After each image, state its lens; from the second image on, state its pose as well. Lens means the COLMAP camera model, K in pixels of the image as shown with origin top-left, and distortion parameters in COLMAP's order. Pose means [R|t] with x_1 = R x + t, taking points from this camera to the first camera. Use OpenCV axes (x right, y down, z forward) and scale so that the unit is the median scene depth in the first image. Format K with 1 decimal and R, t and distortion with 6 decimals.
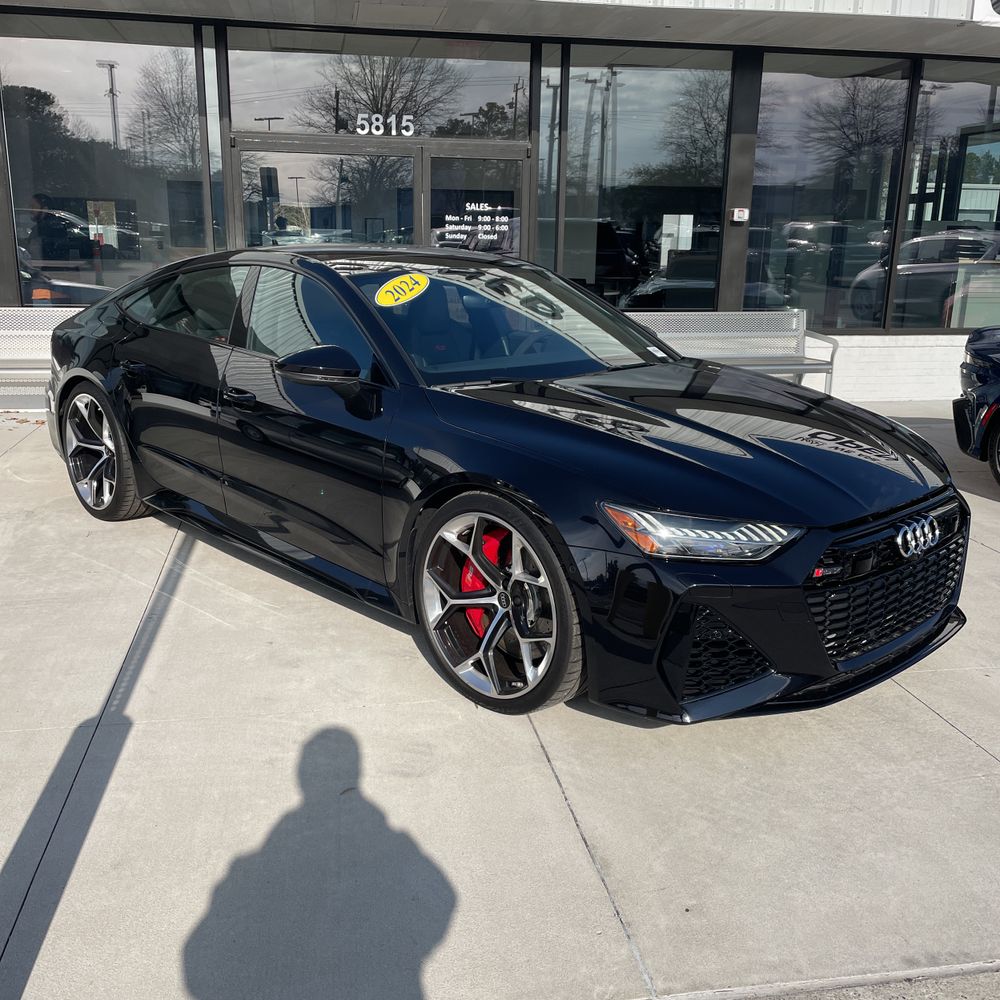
lens RADIAL K [[1001.2, 0, 501.7], [0, 1001.2, 502.0], [0, 0, 1]] dist [0.078248, -0.101564]
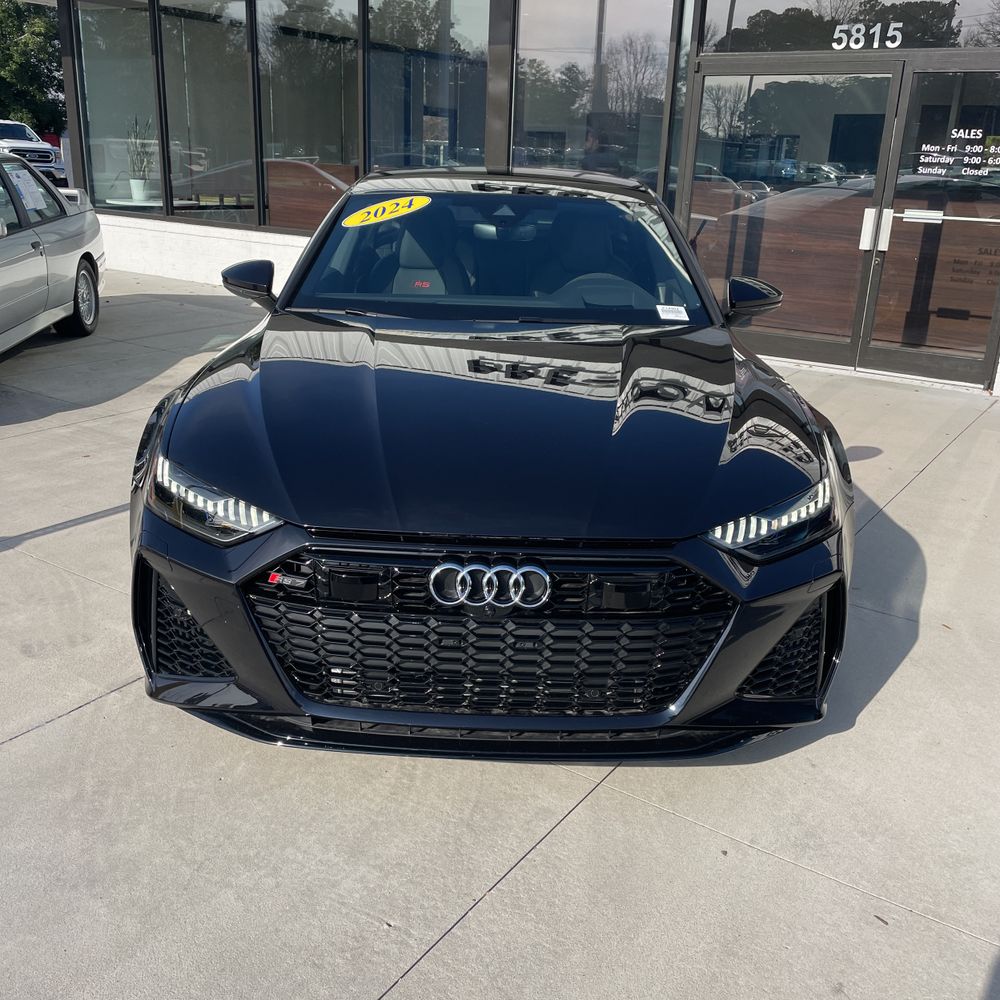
lens RADIAL K [[1005.4, 0, 500.0], [0, 1005.4, 500.0], [0, 0, 1]] dist [0.081993, -0.109962]
pose [[0.713129, 0.232559, -0.661335, 0.348398], [-0.200357, 0.971635, 0.125627, -0.045615], [0.671792, 0.042915, 0.739496, 0.194361]]
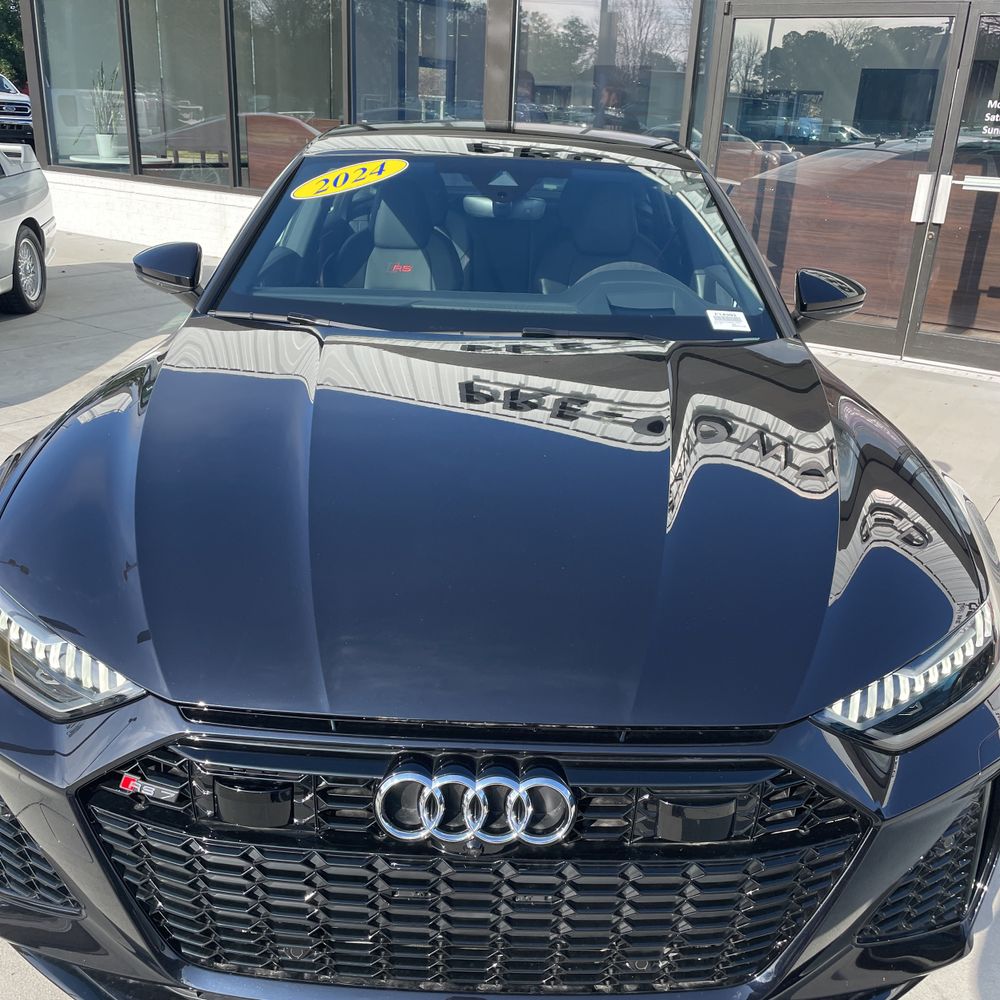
lens RADIAL K [[1005.4, 0, 500.0], [0, 1005.4, 500.0], [0, 0, 1]] dist [0.081993, -0.109962]
pose [[0.712310, 0.261981, -0.651137, 0.267818], [-0.207277, 0.964867, 0.161458, -0.066323], [0.670560, 0.019957, 0.741587, 0.275041]]
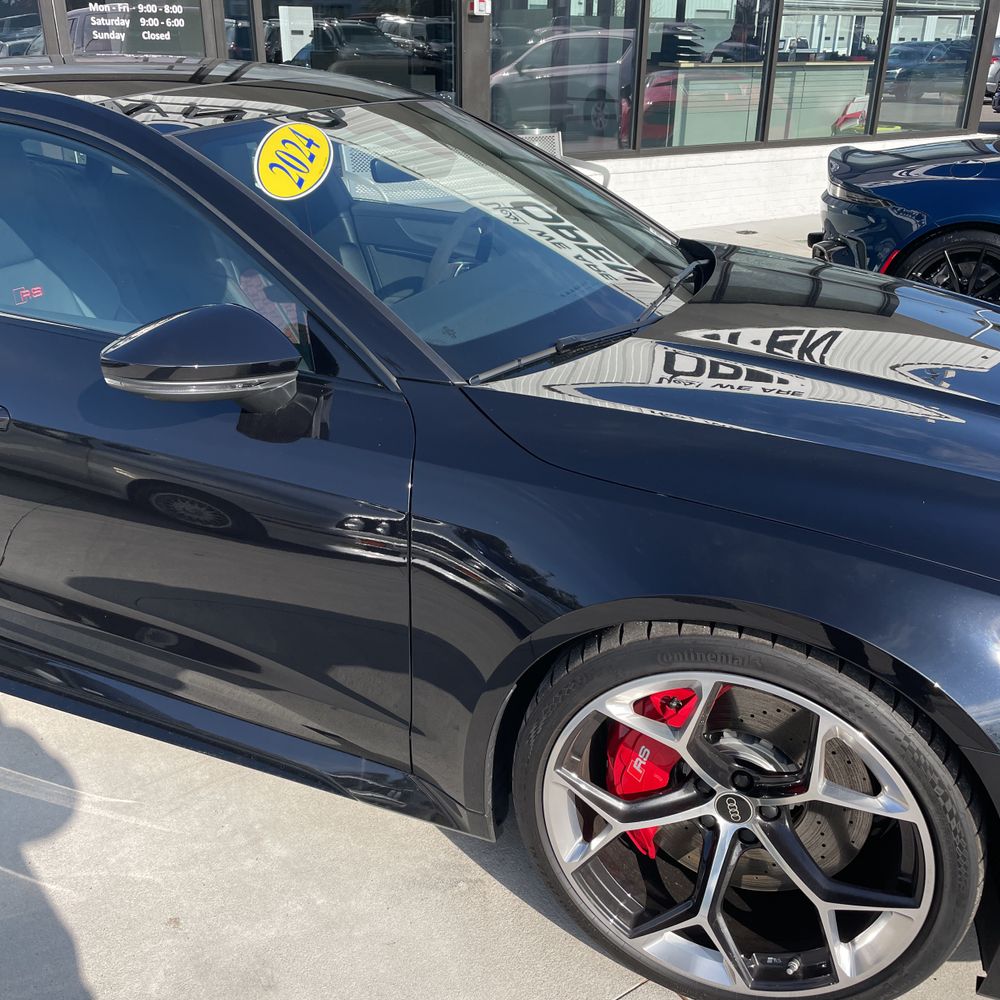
lens RADIAL K [[1001.2, 0, 501.7], [0, 1001.2, 502.0], [0, 0, 1]] dist [0.078248, -0.101564]
pose [[0.919637, -0.169077, 0.354515, -0.110066], [0.104278, 0.975314, 0.194648, -0.069864], [-0.378674, -0.142037, 0.914566, 0.252582]]
